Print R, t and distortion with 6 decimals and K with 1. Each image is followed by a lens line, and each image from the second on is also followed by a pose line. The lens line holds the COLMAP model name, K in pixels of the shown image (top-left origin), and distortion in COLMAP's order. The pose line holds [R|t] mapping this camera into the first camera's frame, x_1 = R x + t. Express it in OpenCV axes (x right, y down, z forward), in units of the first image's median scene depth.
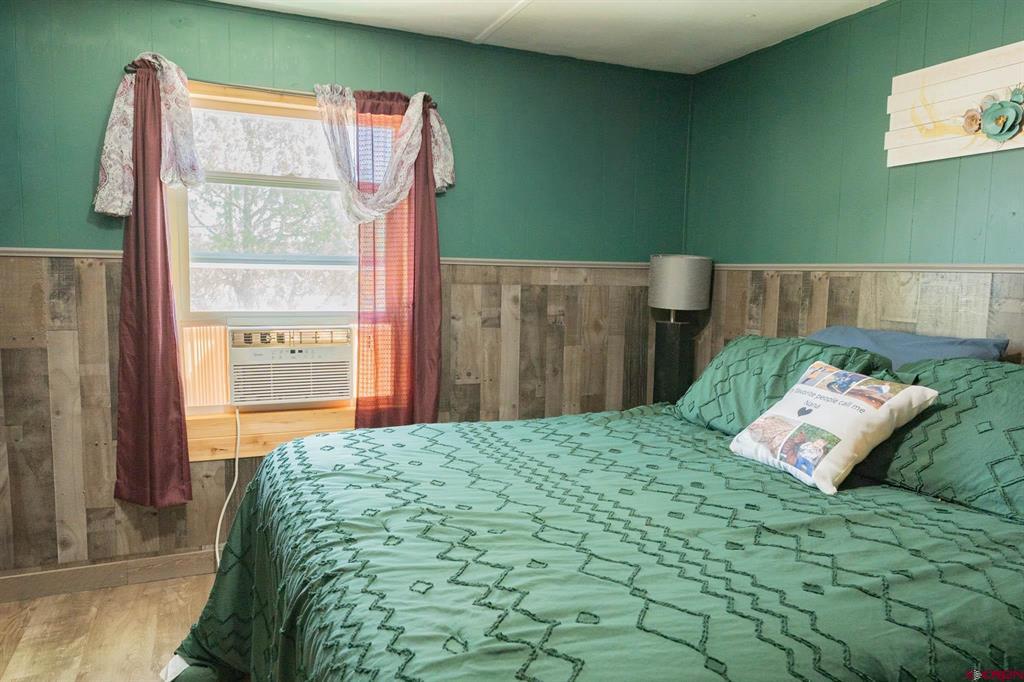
lens RADIAL K [[700.5, 0, 513.8], [0, 700.5, 338.6], [0, 0, 1]] dist [-0.002581, -0.002984]
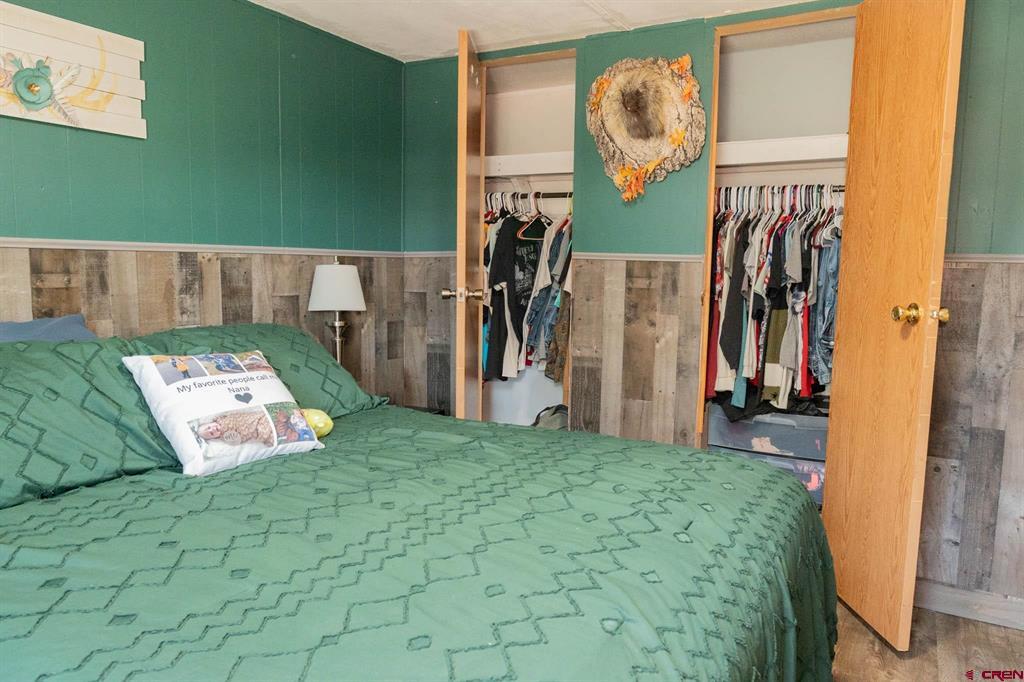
lens RADIAL K [[700.5, 0, 513.8], [0, 700.5, 338.6], [0, 0, 1]] dist [-0.002581, -0.002984]
pose [[-0.586140, -0.119896, 0.801290, -0.588167], [0.055580, 0.980710, 0.187399, -0.140948], [-0.808301, 0.154378, -0.568169, 1.256482]]
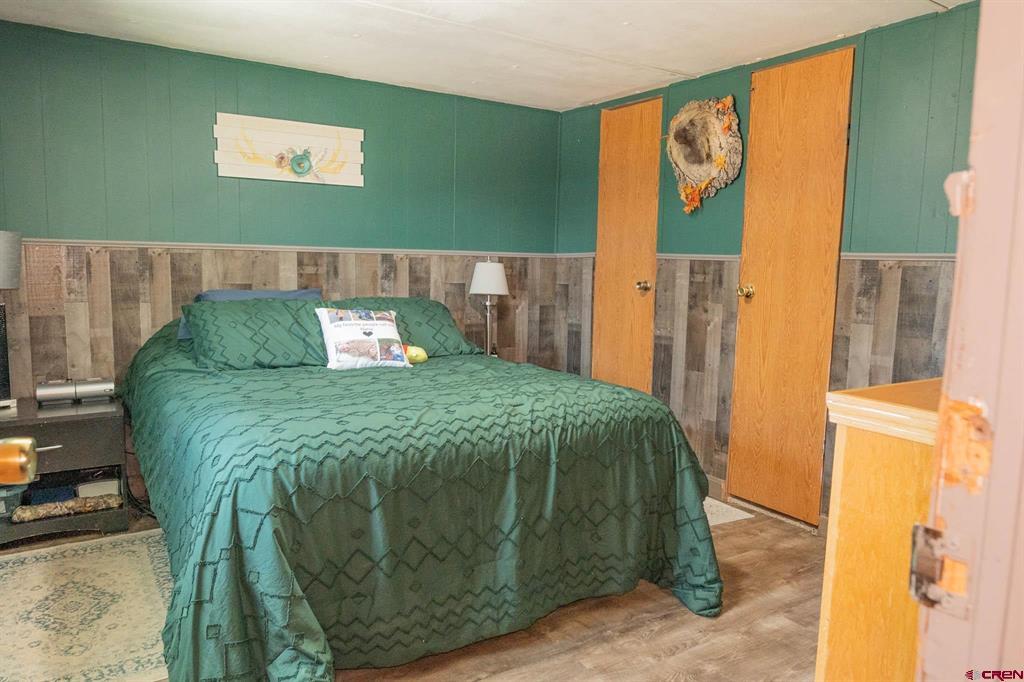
lens RADIAL K [[700.5, 0, 513.8], [0, 700.5, 338.6], [0, 0, 1]] dist [-0.002581, -0.002984]
pose [[-0.152862, -0.136646, 0.978755, -1.091517], [0.081211, 0.985308, 0.150244, -0.128743], [-0.984905, 0.102453, -0.139519, 1.033417]]
